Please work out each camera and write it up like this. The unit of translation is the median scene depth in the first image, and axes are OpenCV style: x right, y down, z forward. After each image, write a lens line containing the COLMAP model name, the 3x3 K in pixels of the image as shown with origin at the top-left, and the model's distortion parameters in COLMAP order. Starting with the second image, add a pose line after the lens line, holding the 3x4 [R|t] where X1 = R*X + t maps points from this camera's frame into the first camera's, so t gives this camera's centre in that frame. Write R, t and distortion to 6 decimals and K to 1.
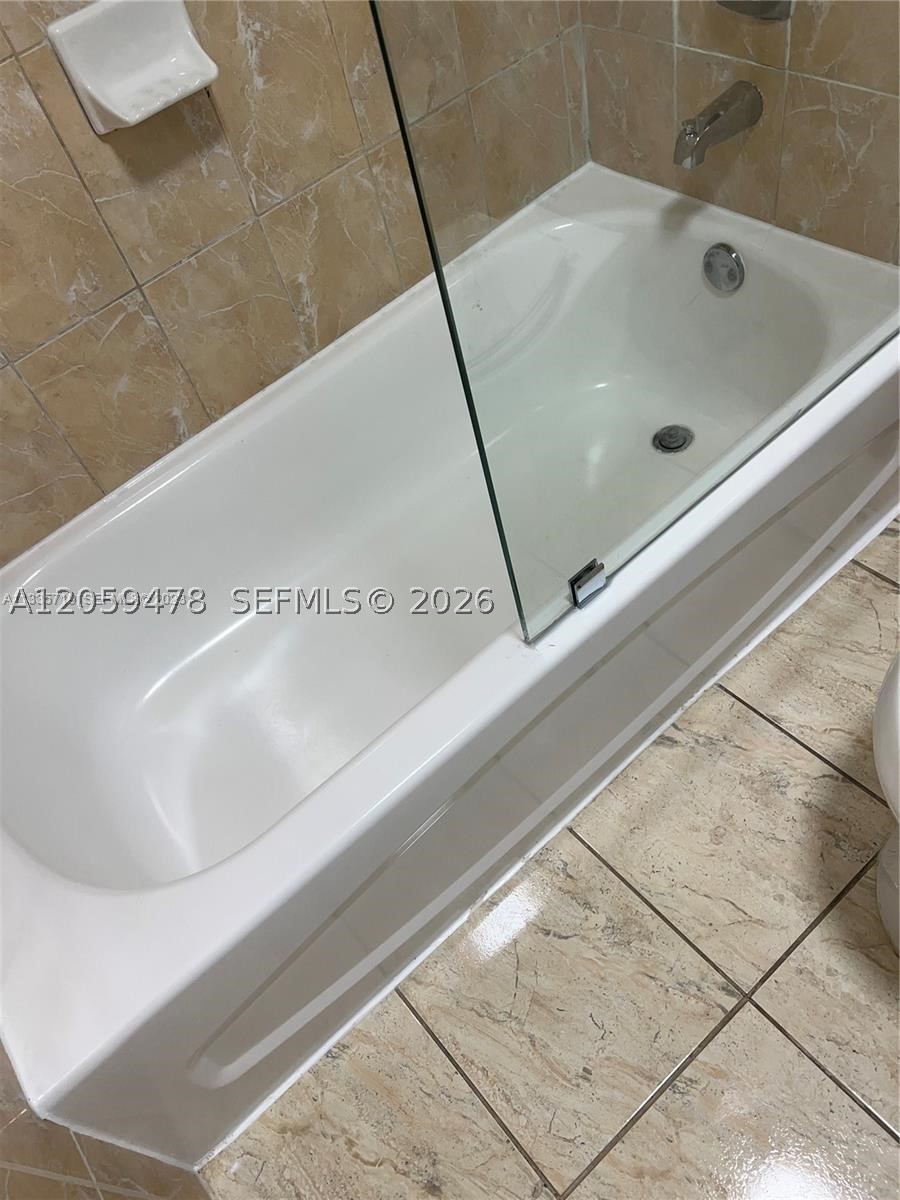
lens RADIAL K [[917.4, 0, 445.2], [0, 917.4, 611.7], [0, 0, 1]] dist [0.050957, -0.058269]
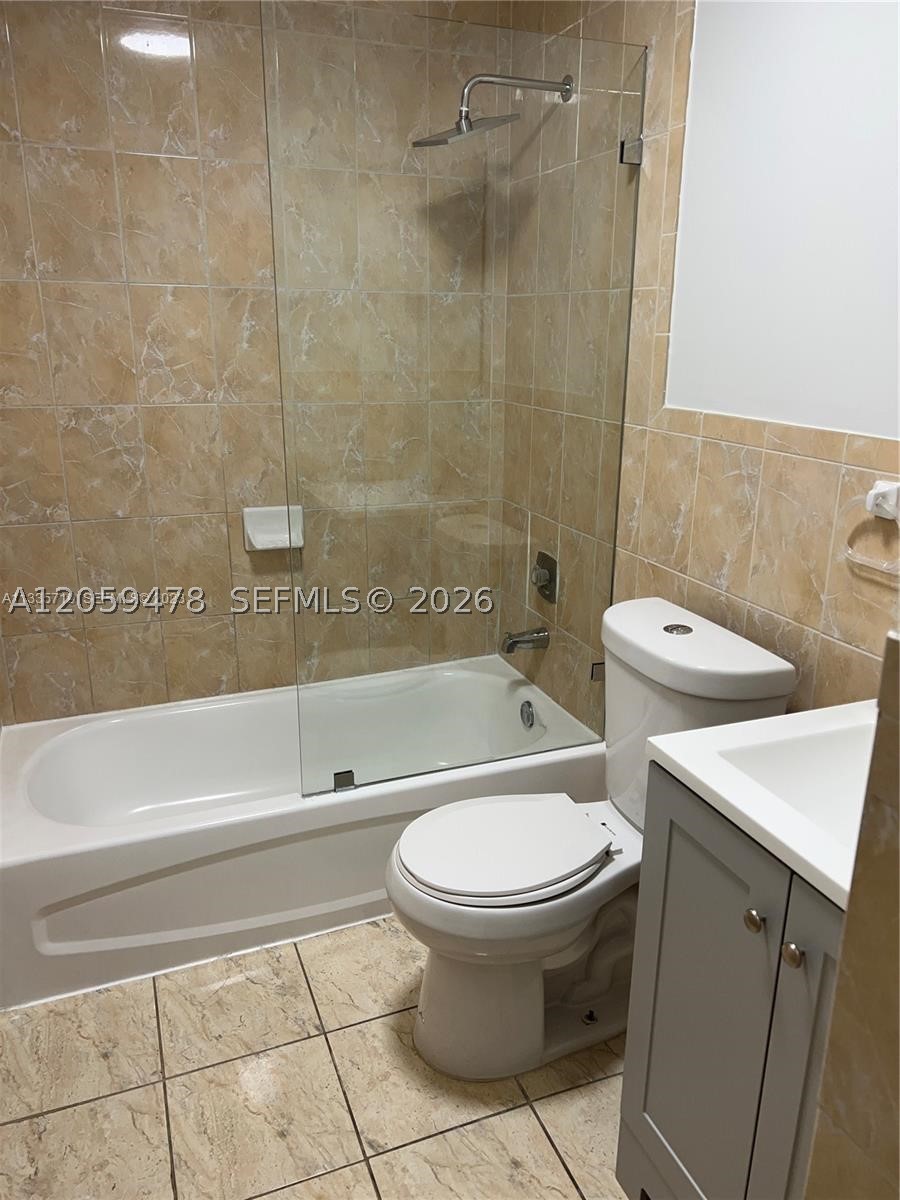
lens RADIAL K [[917.4, 0, 482.3], [0, 917.4, 603.6], [0, 0, 1]] dist [0.050957, -0.058269]
pose [[0.930564, 0.296636, -0.214610, 0.632137], [-0.365806, 0.777877, -0.510973, 0.490759], [0.015367, 0.553999, 0.832375, -0.745467]]
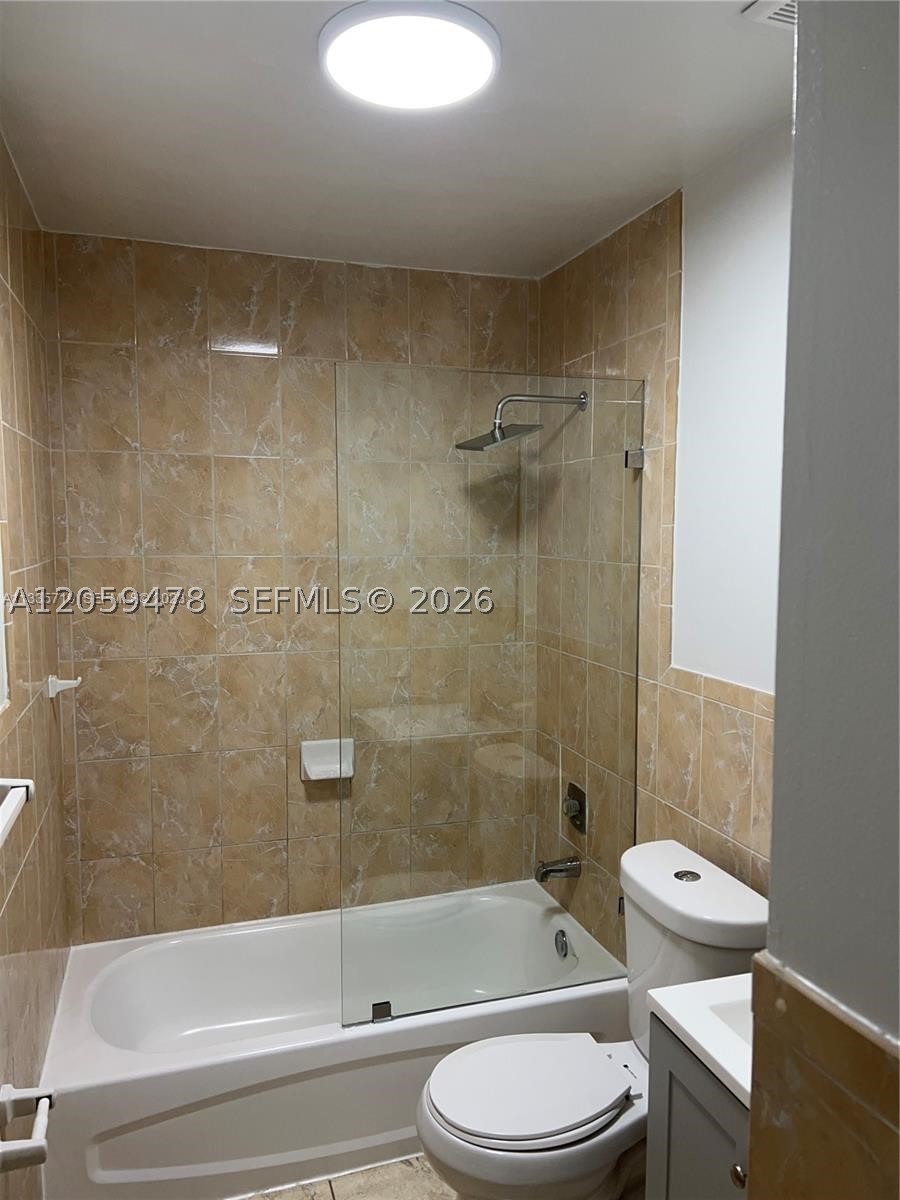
lens RADIAL K [[917.4, 0, 472.3], [0, 917.4, 601.7], [0, 0, 1]] dist [0.050957, -0.058269]
pose [[0.910750, 0.241917, -0.334679, 0.696791], [-0.407681, 0.655863, -0.635327, 0.518892], [0.065808, 0.715066, 0.695952, -0.965887]]
